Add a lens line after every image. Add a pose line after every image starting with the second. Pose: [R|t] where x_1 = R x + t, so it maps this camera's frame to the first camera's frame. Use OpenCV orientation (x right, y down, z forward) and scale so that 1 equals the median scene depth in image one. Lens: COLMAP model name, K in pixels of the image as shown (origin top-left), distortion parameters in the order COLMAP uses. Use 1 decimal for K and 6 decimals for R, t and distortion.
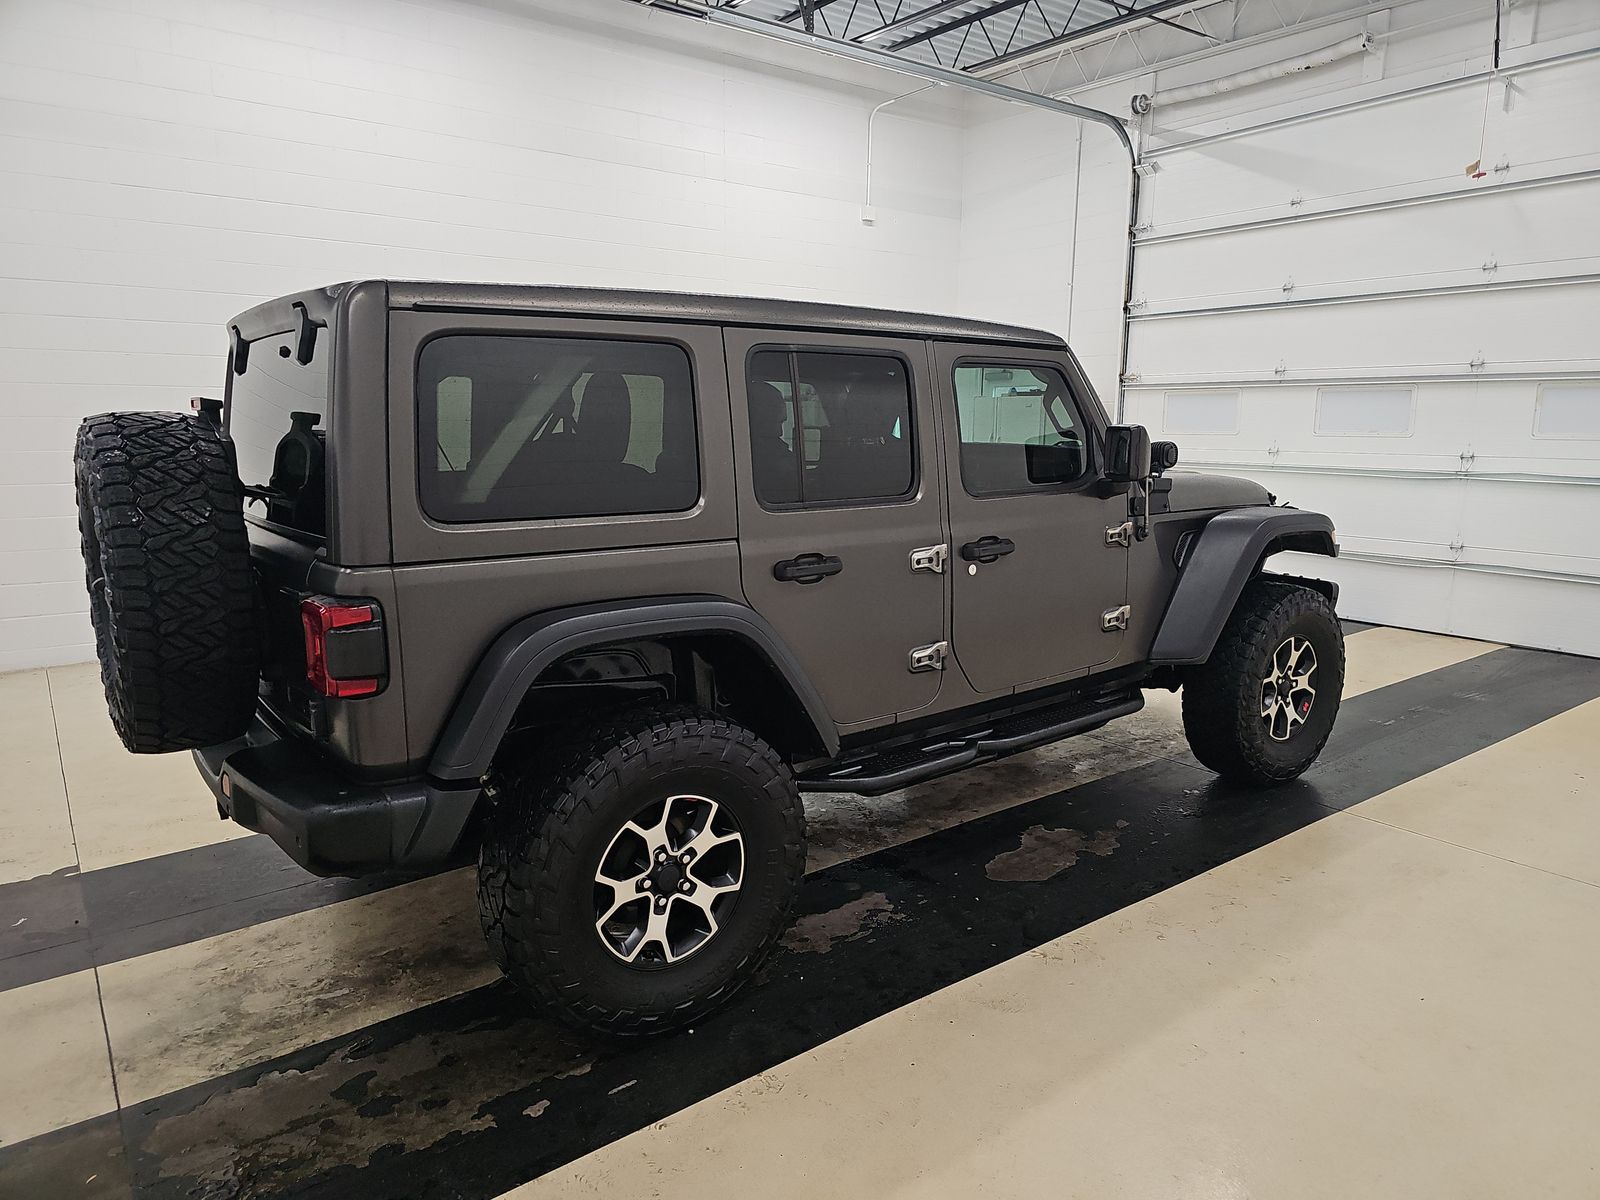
lens RADIAL K [[1037.0, 0, 789.4], [0, 1037.0, 604.9], [0, 0, 1]] dist [0.043558, -0.041094]
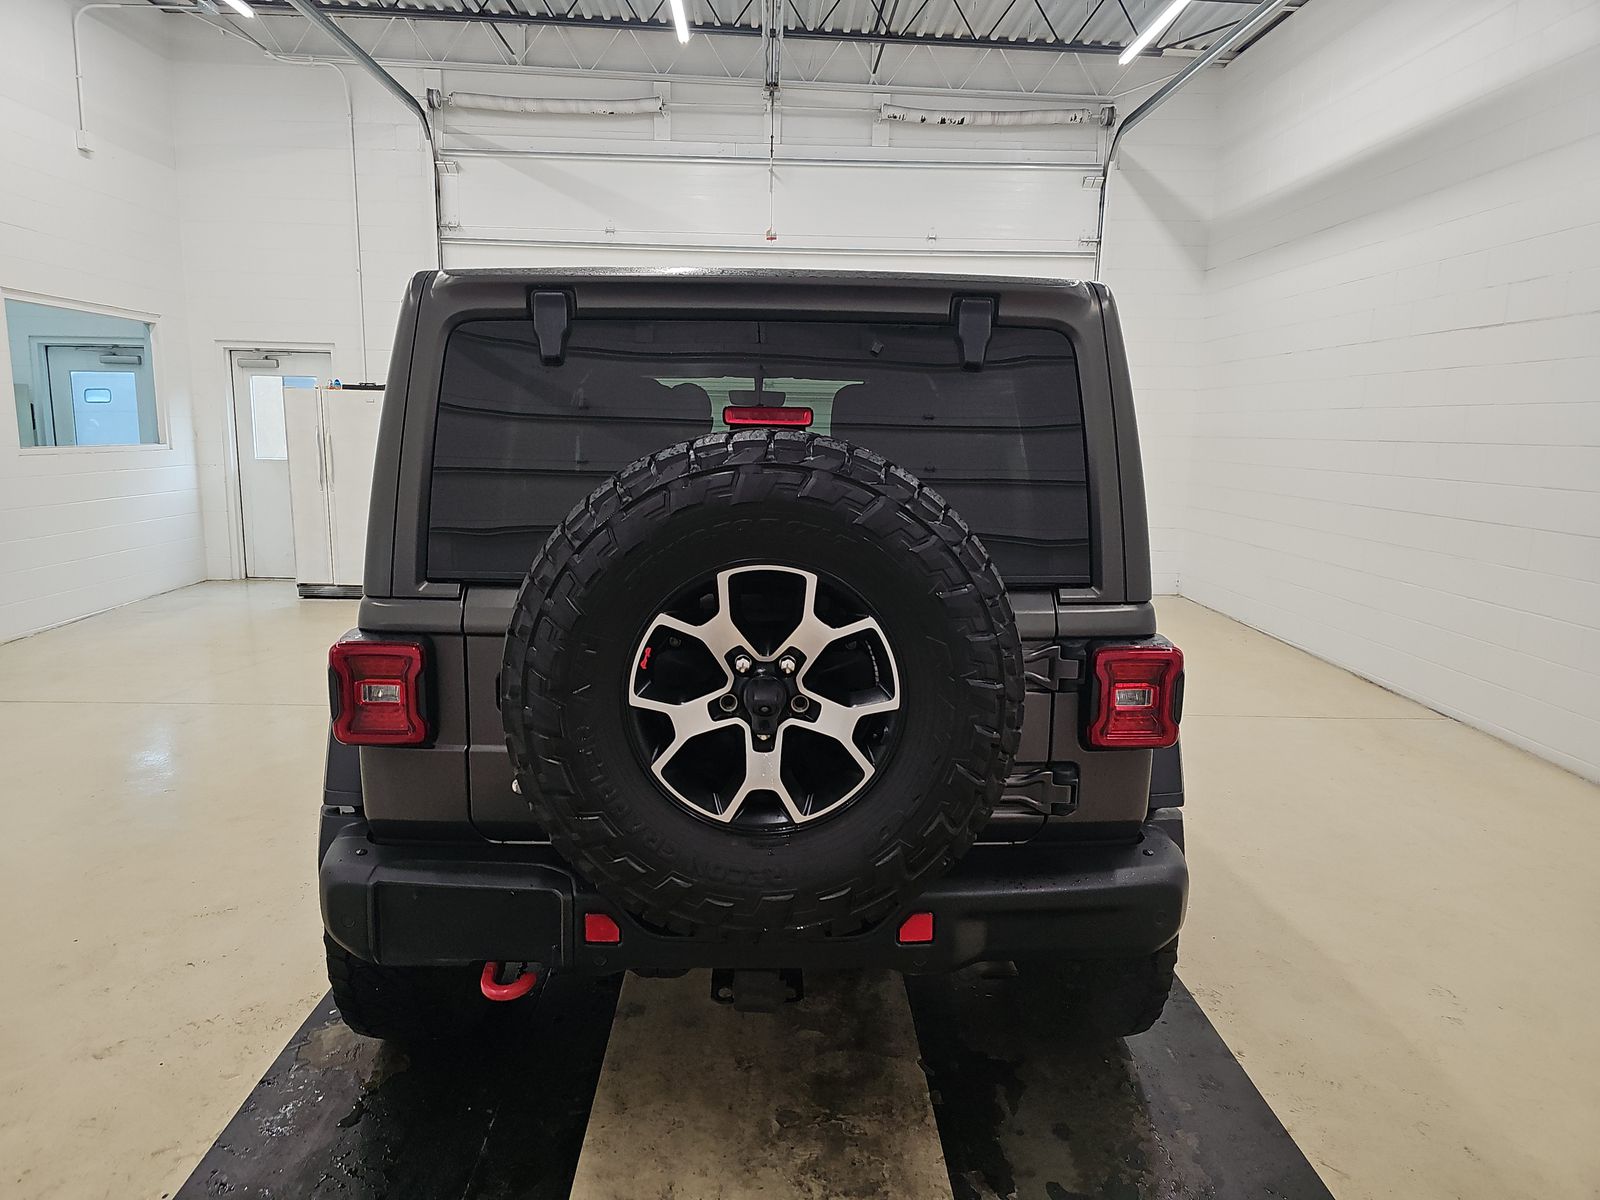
lens RADIAL K [[1037.0, 0, 789.4], [0, 1037.0, 604.9], [0, 0, 1]] dist [0.043558, -0.041094]
pose [[0.580778, -0.131626, 0.803350, -0.798332], [0.126371, 0.989456, 0.070760, -0.082439], [-0.804193, 0.060425, 0.591289, 0.432753]]
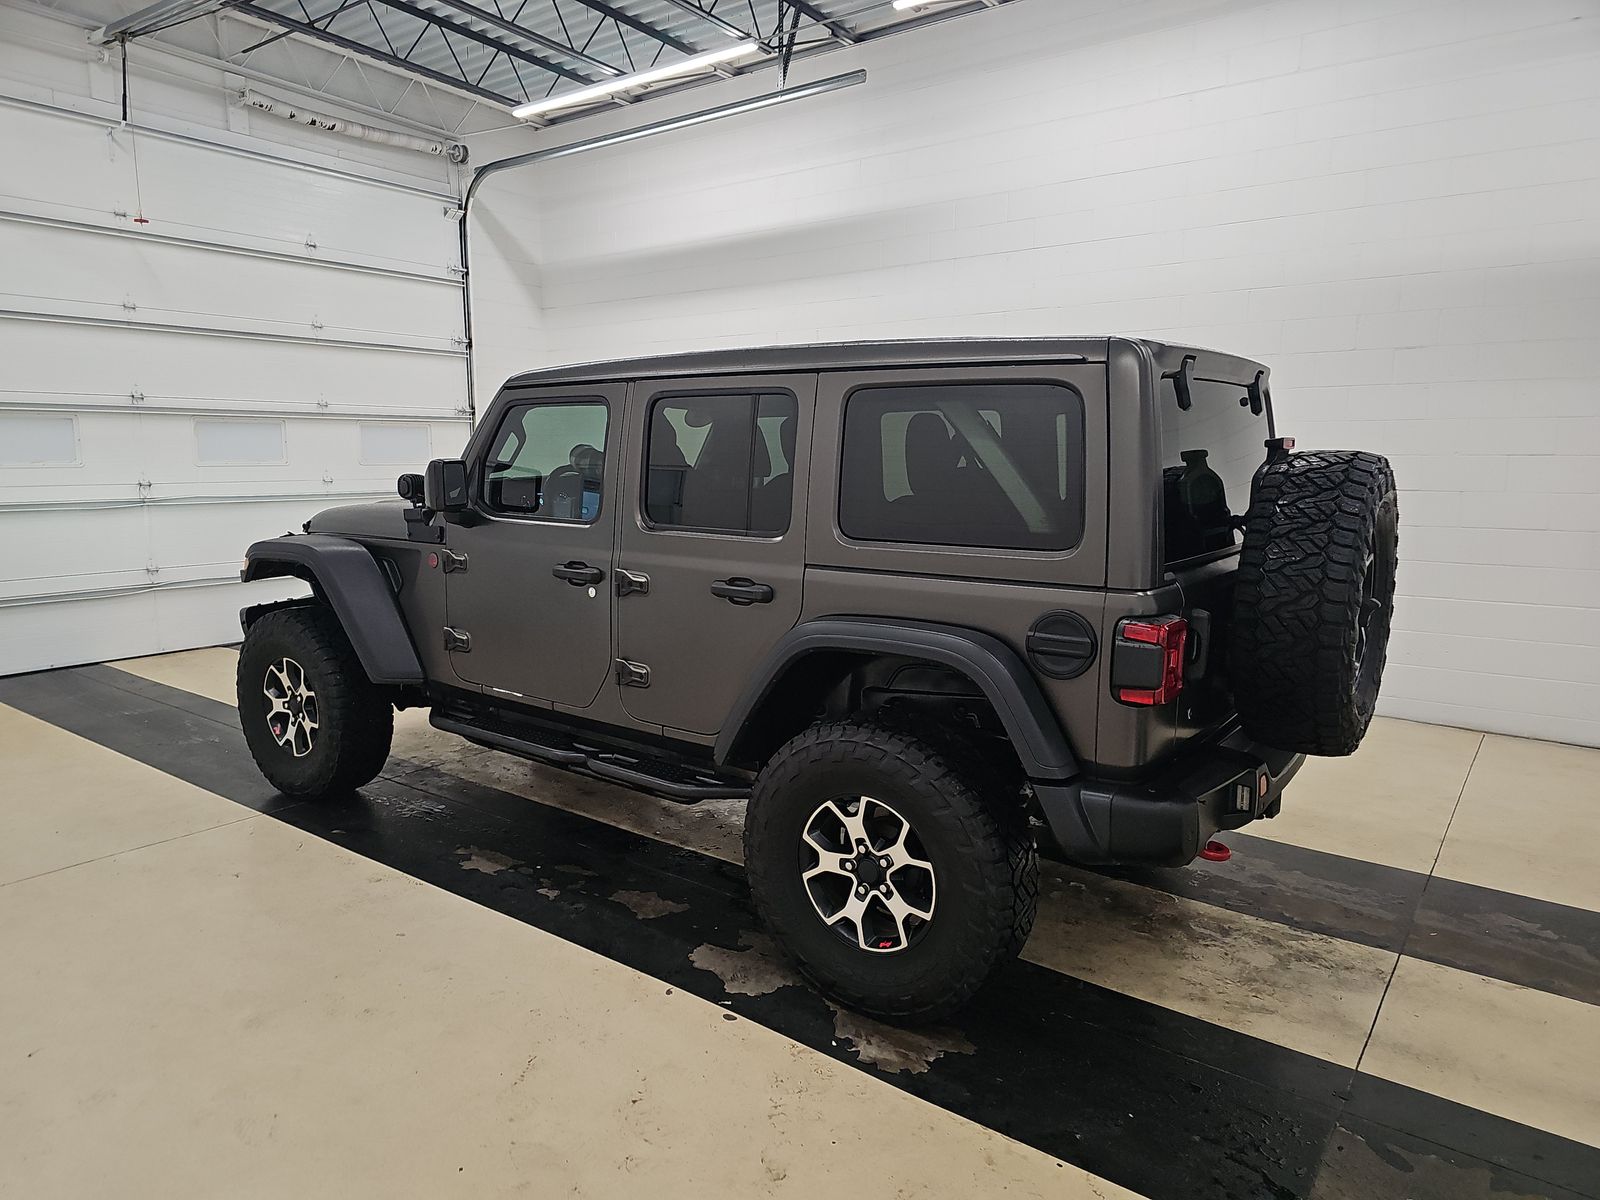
lens RADIAL K [[1037.0, 0, 789.4], [0, 1037.0, 604.9], [0, 0, 1]] dist [0.043558, -0.041094]
pose [[-0.279473, -0.144096, 0.949279, -1.082792], [0.164686, 0.966829, 0.195245, -0.239477], [-0.945925, 0.210899, -0.246472, 1.308153]]
